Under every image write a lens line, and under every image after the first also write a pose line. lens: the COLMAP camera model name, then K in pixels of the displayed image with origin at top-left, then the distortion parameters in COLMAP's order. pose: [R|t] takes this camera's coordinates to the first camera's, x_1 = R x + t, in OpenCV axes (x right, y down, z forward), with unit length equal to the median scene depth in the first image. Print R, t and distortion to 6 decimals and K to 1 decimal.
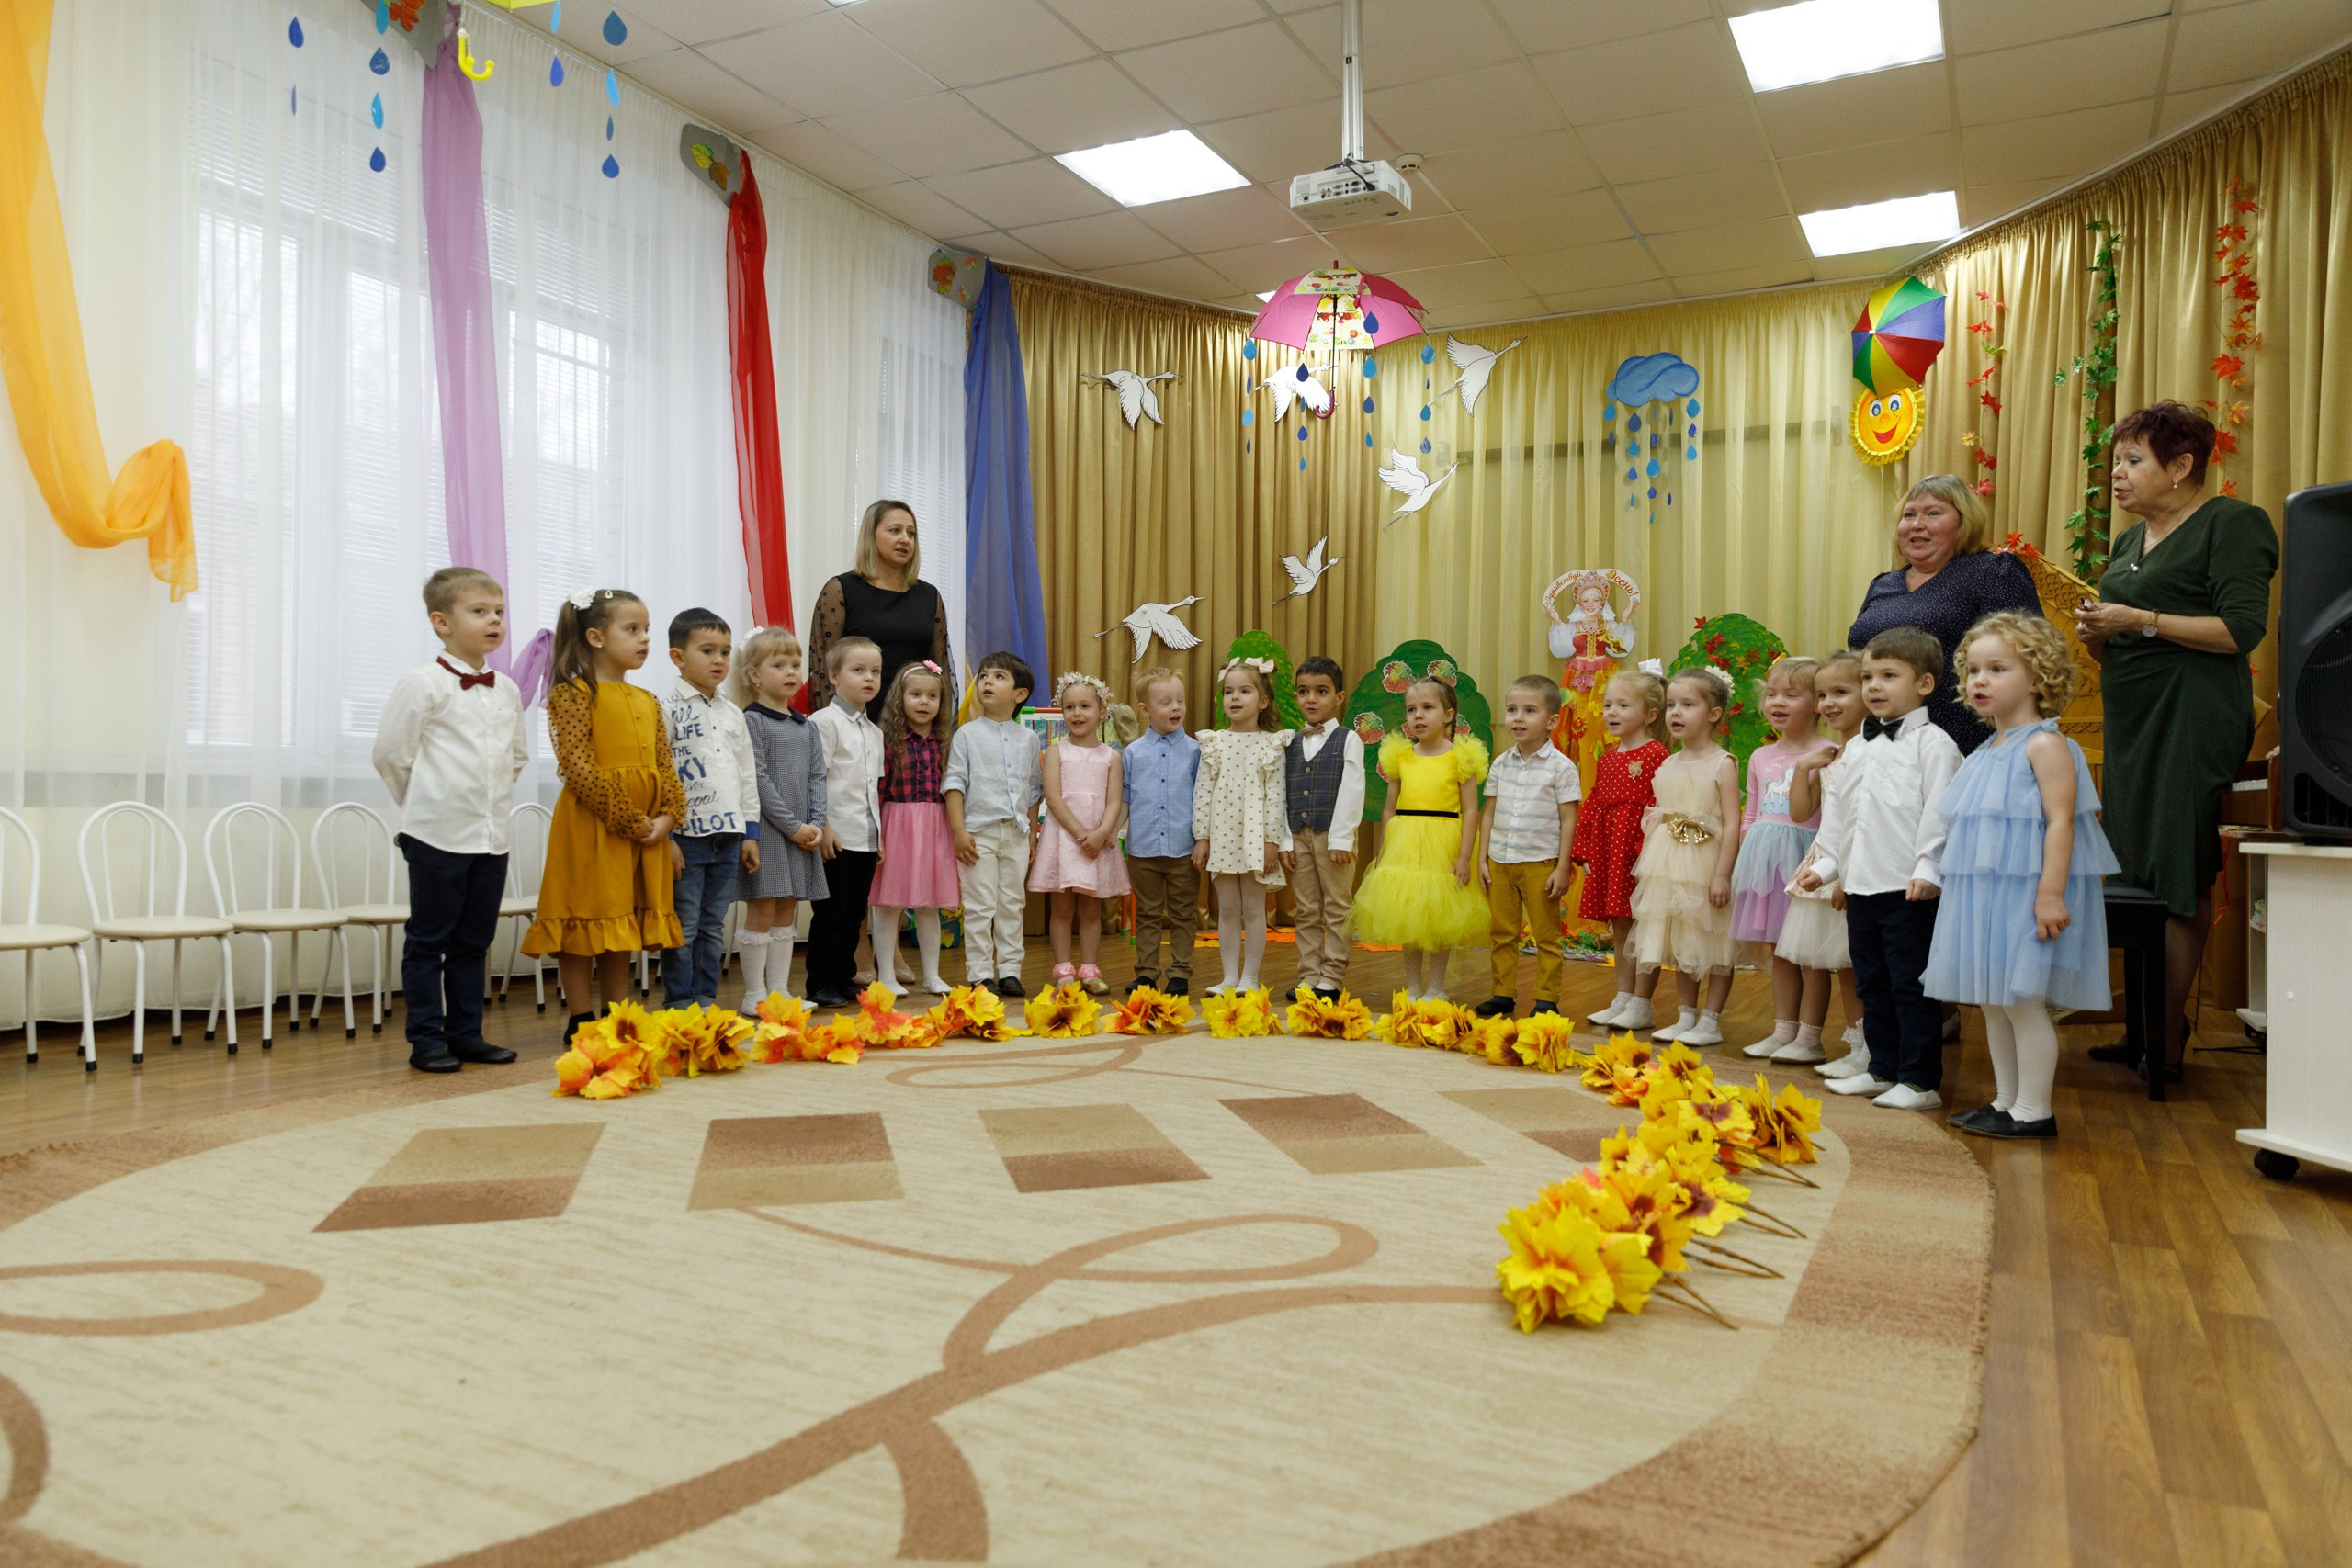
lens RADIAL K [[1580.6, 0, 1176.6], [0, 1580.6, 789.7], [0, 0, 1]] dist [0.014771, 0.001340]
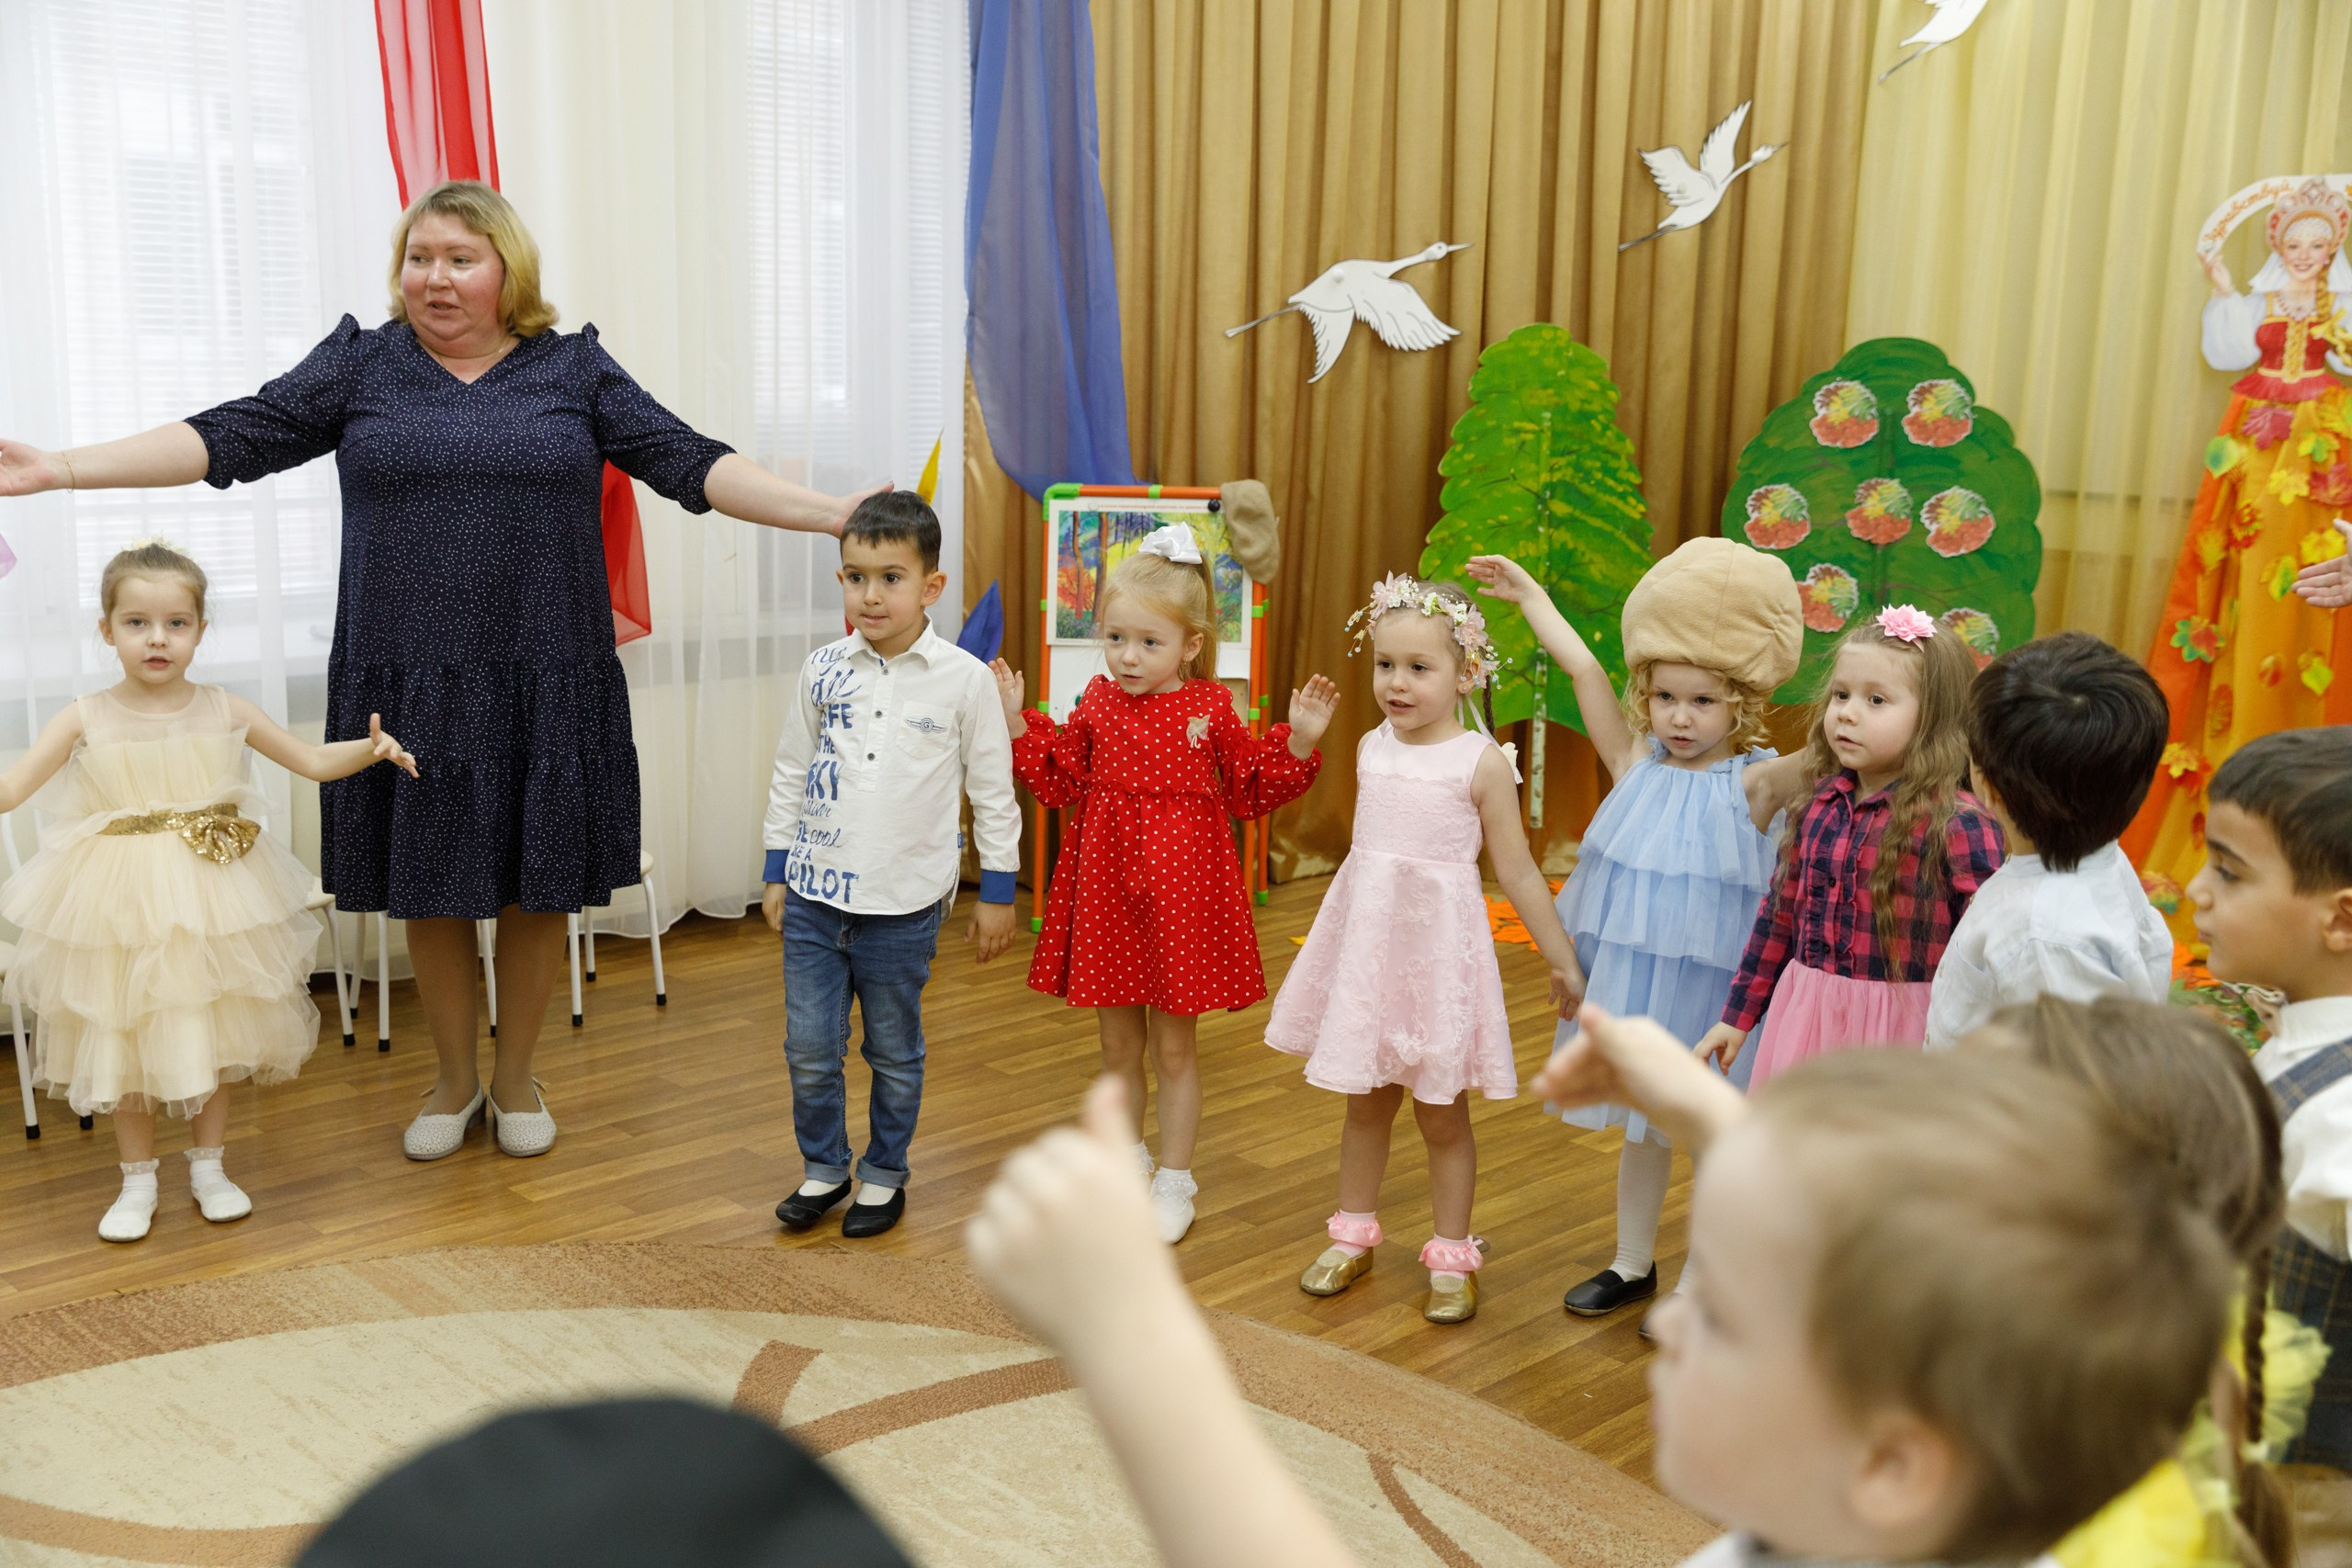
lens RADIAL K [[2332.1, 0, 1176.0], [0, 2332.1, 790.2], [0, 0, 1]] dist [0.028049, -0.015692]
pose [[0.954061, 0.065875, -0.292282, 0.164894], [-0.009508, 0.981696, 0.190219, -0.094606], [0.299463, -0.178701, 0.937224, 0.244278]]
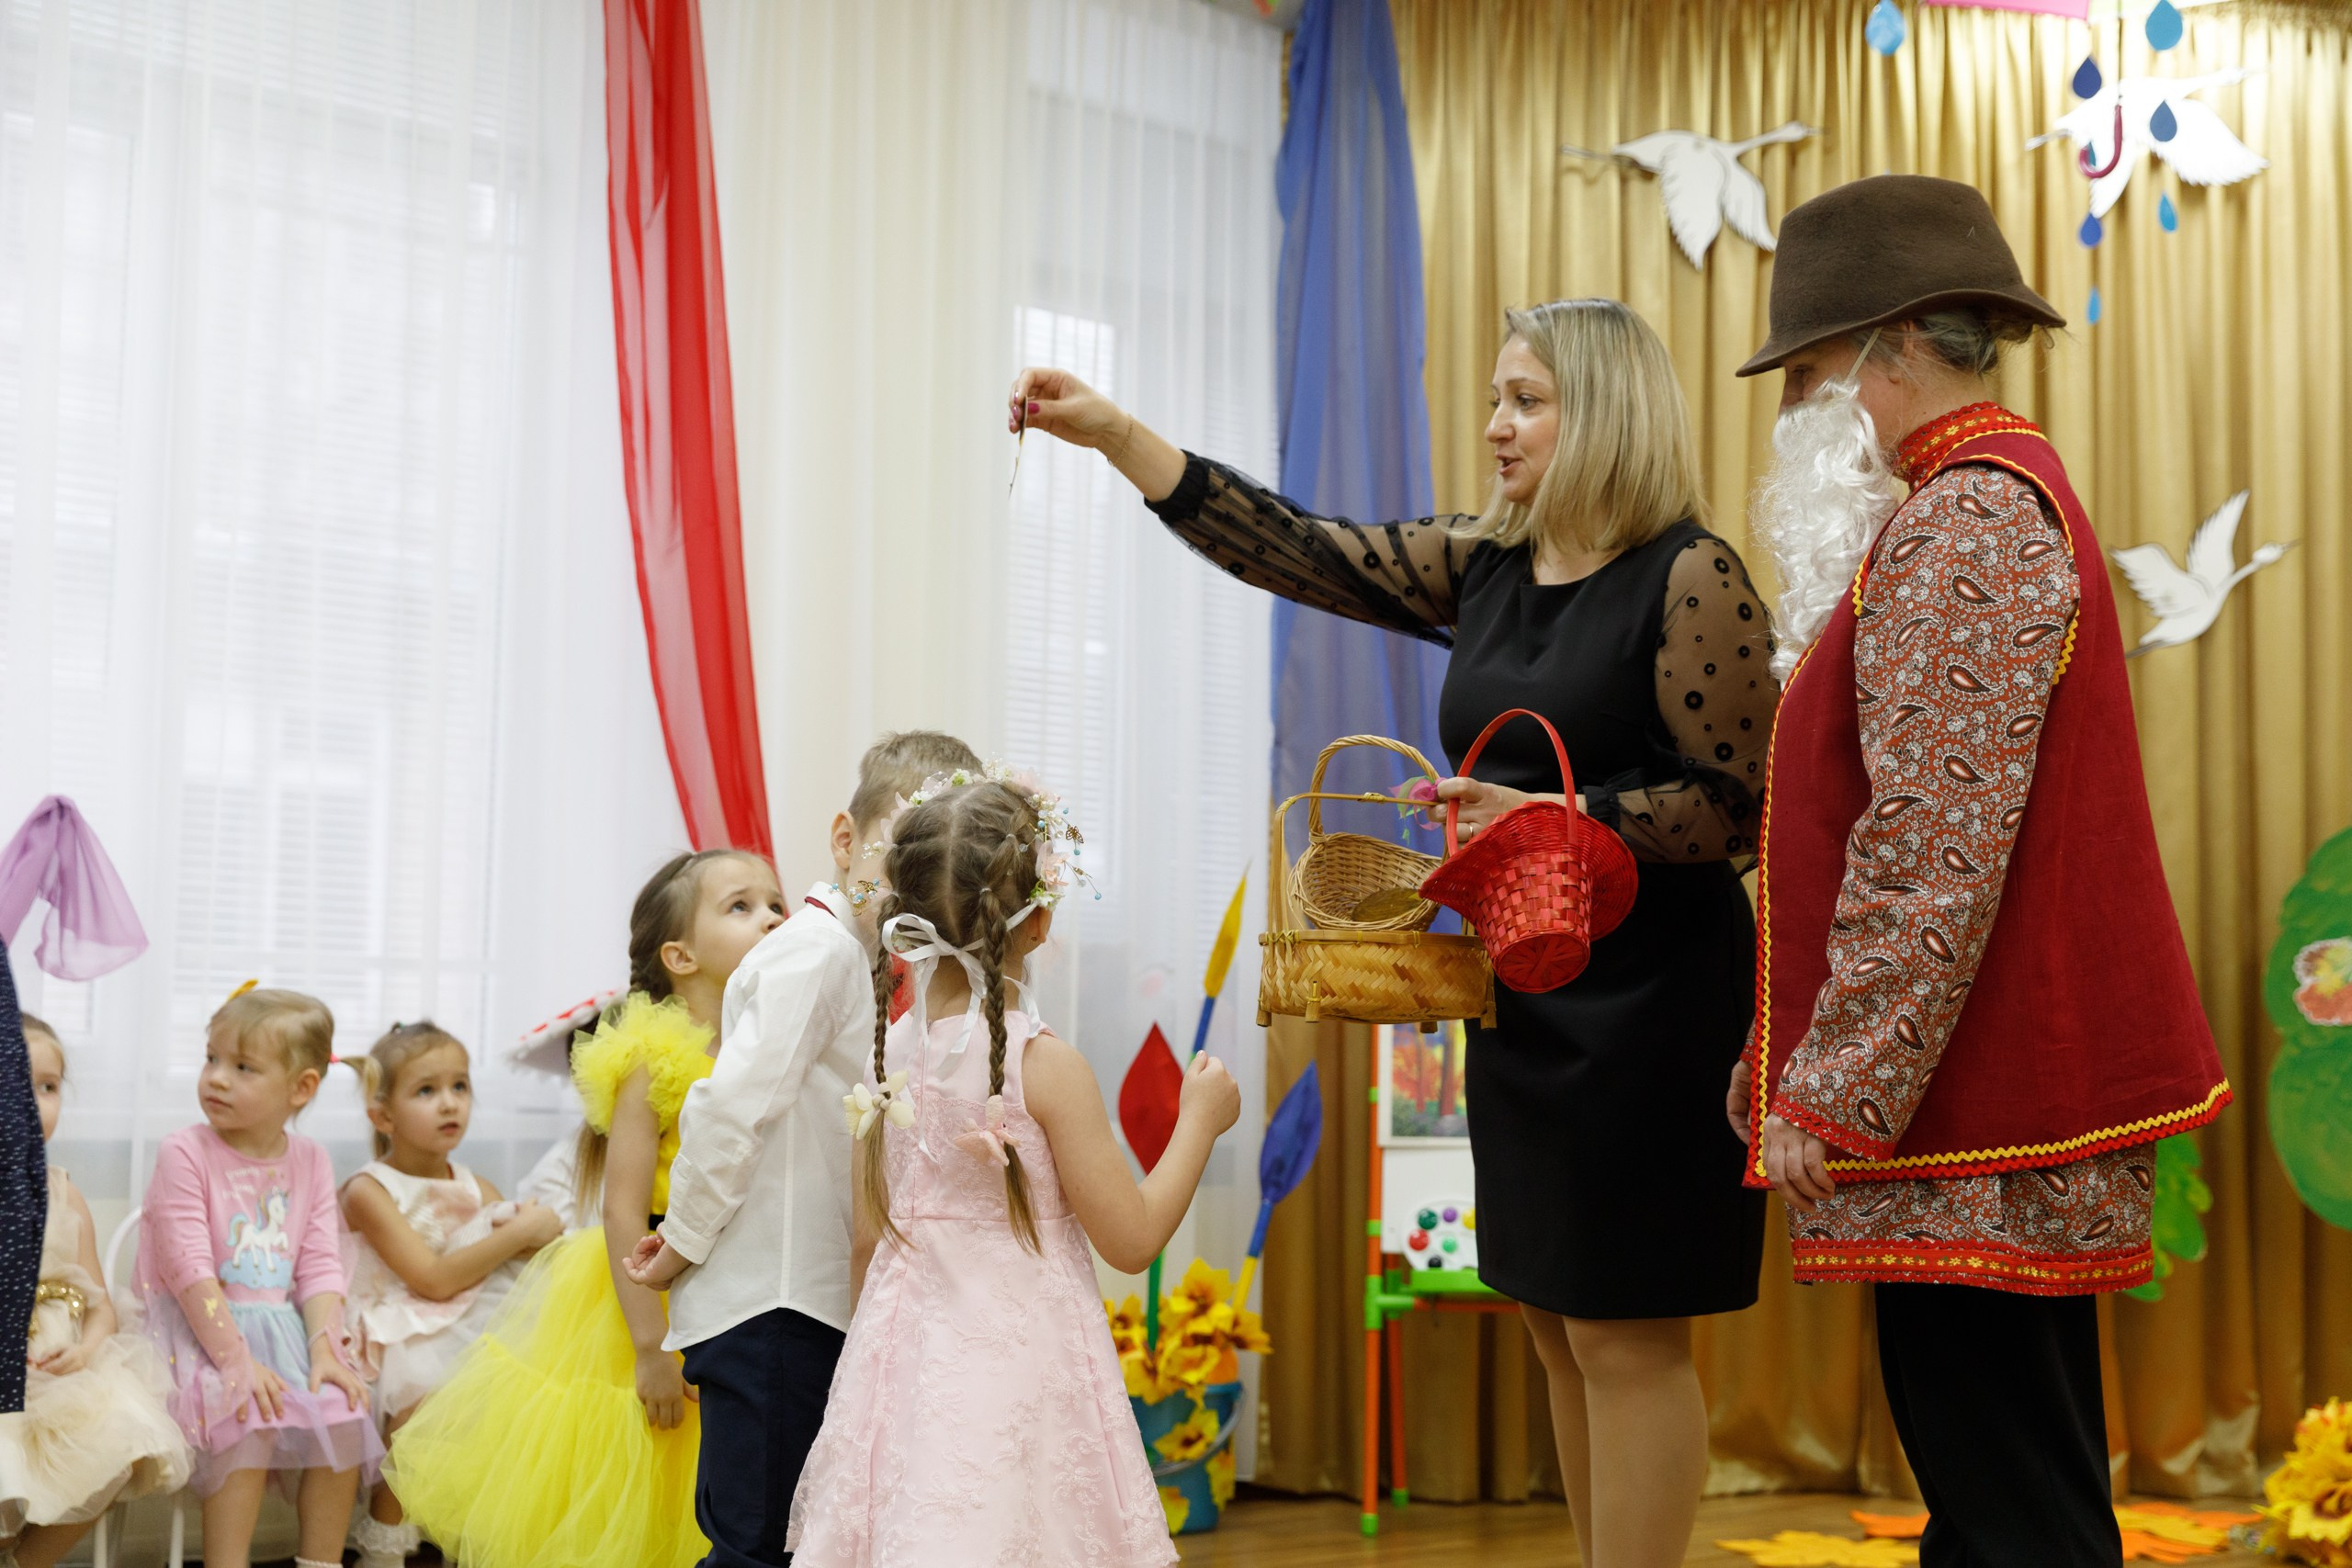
lens RADIAL K [[3083.4, 0, 1171.0], [0, 3083.4, 781.9], [0, 0, 1]] dist [0.016658, -0.044770]
pose [[0.926837, -0.035628, -0.373771, 0.143276], [-0.001478, 0.995134, -0.098520, -0.013812], [0.375462, 0.091864, 0.922274, 0.215138]]
